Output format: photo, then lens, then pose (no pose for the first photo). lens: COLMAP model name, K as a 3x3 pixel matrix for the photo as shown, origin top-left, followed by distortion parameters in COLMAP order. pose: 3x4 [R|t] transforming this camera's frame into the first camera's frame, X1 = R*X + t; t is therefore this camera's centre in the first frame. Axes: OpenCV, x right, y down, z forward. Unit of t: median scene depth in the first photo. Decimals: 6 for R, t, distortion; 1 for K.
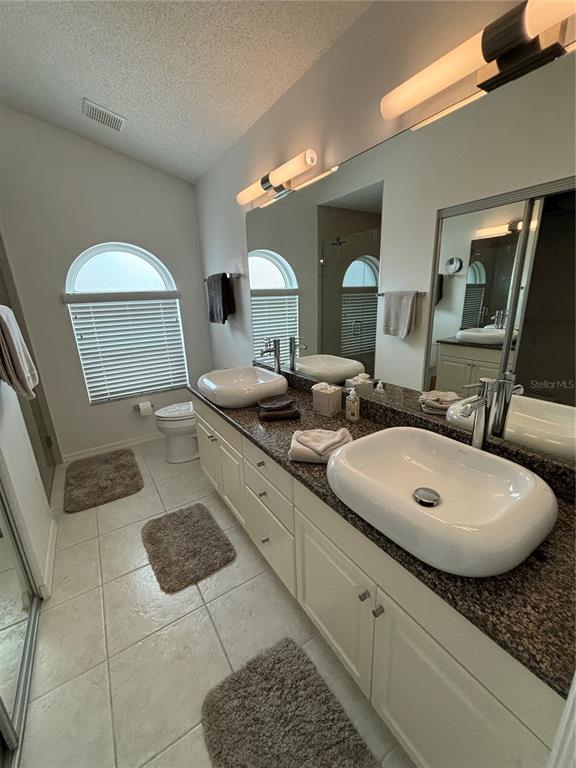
lens RADIAL K [[311.1, 0, 288.0], [0, 311.1, 385.7], [0, 0, 1]] dist [-0.000782, 0.000165]
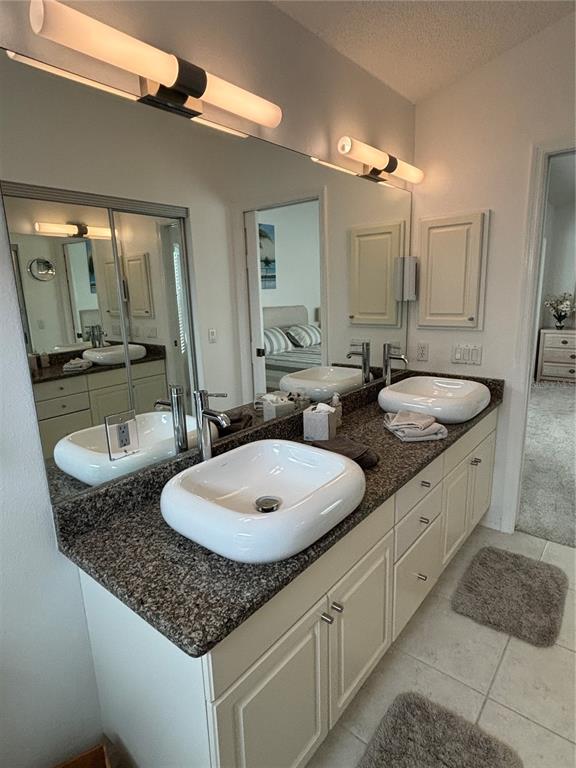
lens RADIAL K [[427.4, 0, 282.1], [0, 427.4, 381.1], [0, 0, 1]] dist [0.000642, -0.010850]
pose [[-0.291457, -0.153843, 0.944132, -0.889296], [0.311674, 0.917853, 0.245776, -0.365200], [-0.904385, 0.365894, -0.219566, 1.272815]]
